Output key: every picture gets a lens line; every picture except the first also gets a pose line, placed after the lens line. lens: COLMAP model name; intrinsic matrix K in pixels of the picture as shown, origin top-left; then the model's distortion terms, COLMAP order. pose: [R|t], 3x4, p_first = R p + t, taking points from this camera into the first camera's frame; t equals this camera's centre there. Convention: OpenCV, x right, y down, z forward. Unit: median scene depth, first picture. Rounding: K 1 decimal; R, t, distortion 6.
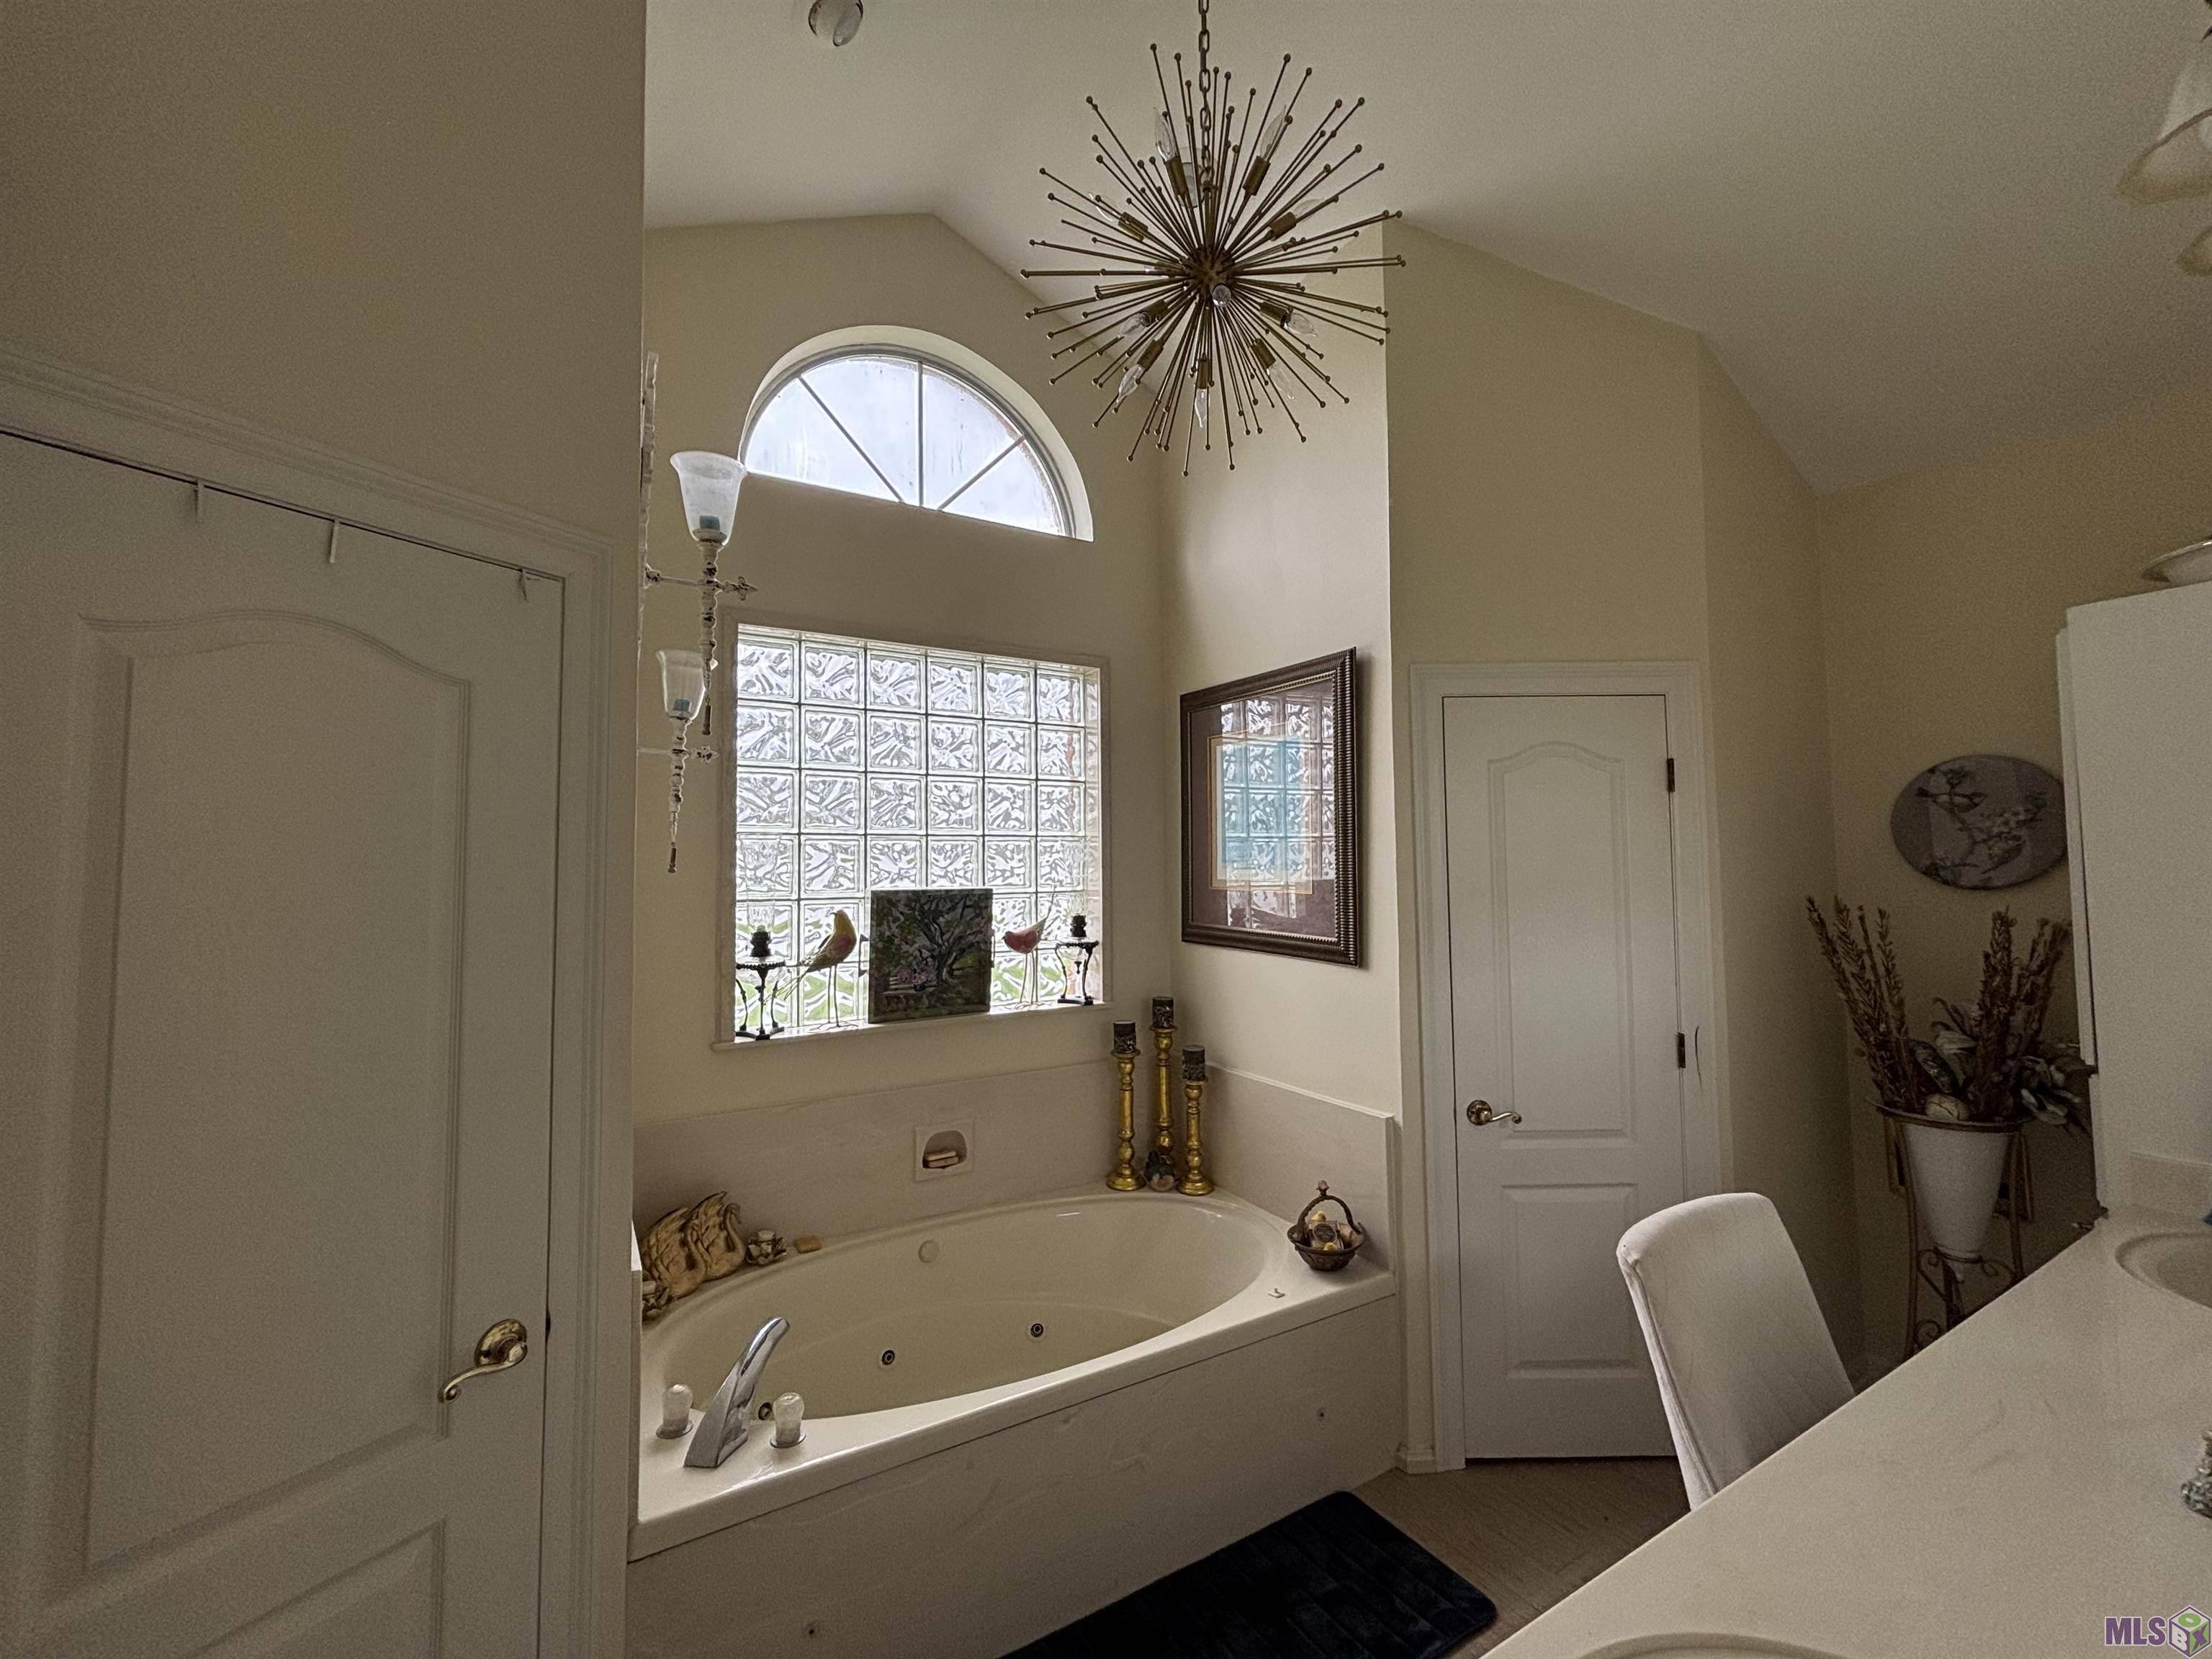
lens RADIAL K [[893.0, 0, 1101.8], [0, 893.0, 827.6], [0, 0, 1]] dist [-0.002523, -0.000567]
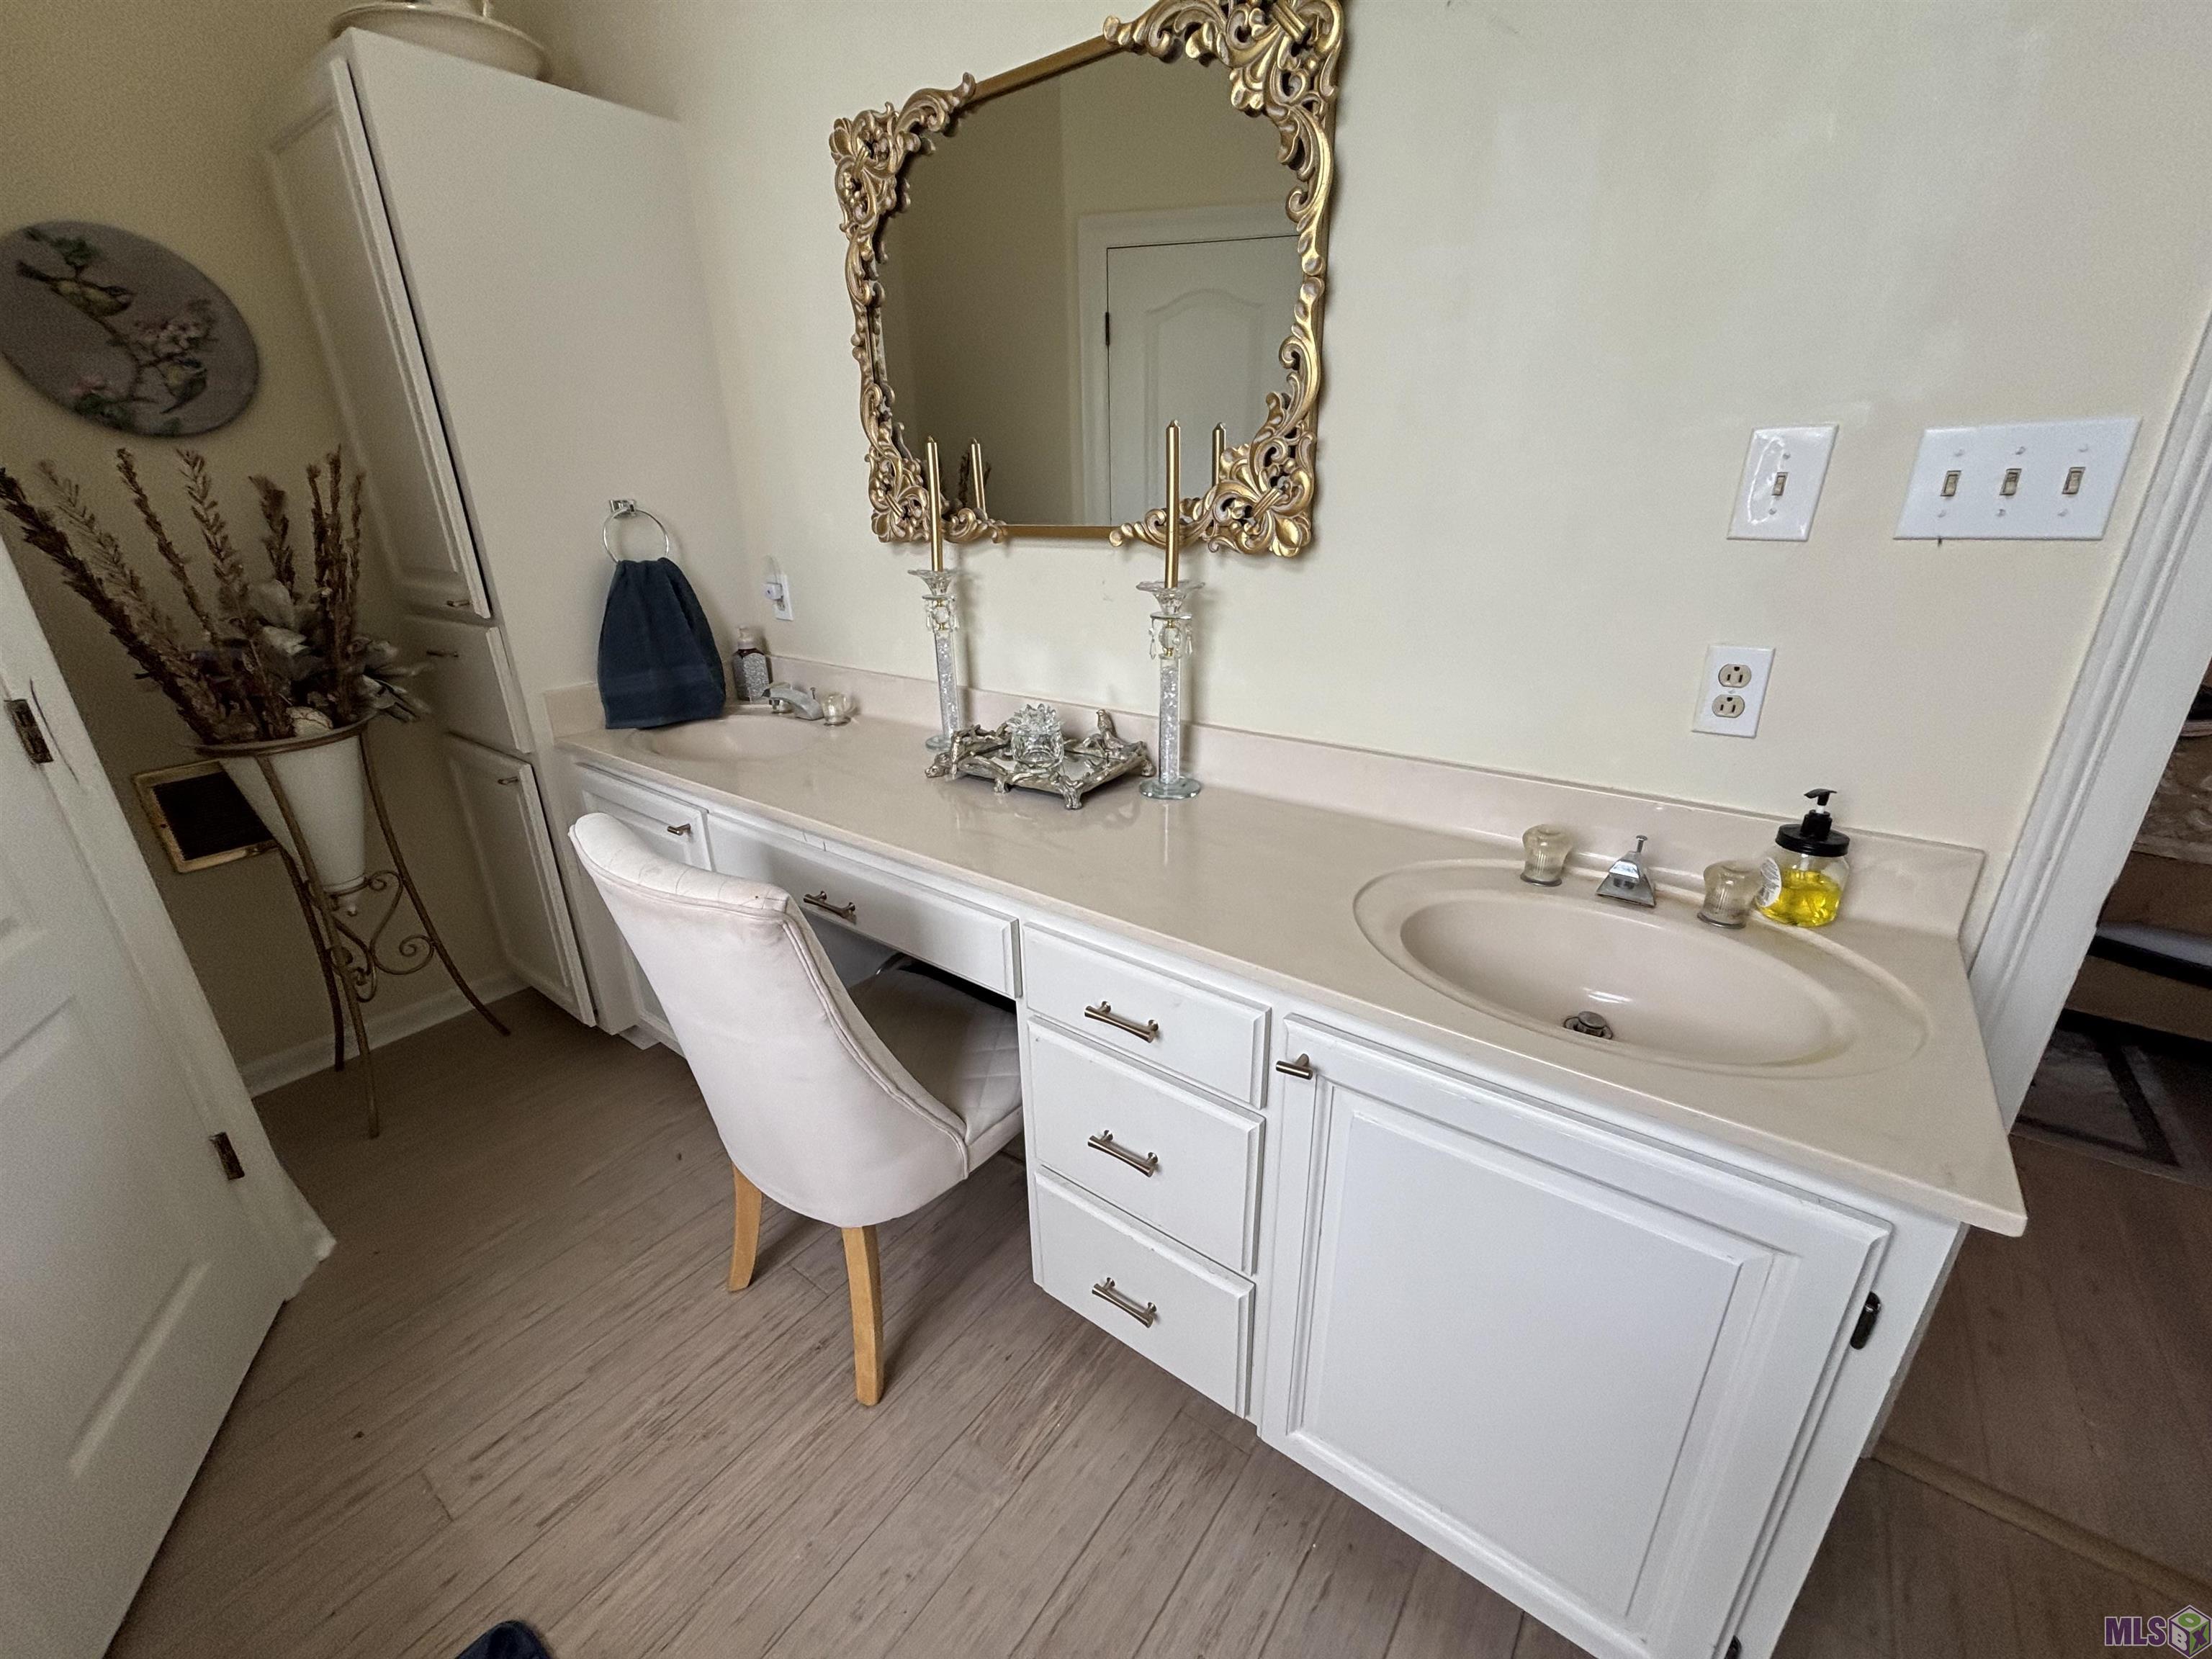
lens RADIAL K [[893.0, 0, 1105.7], [0, 893.0, 822.7], [0, 0, 1]] dist [-0.002523, -0.000567]
pose [[-0.382594, -0.315197, 0.868488, -0.048626], [-0.023313, 0.943002, 0.331970, 0.108281], [-0.923622, 0.106763, -0.368135, 0.589405]]
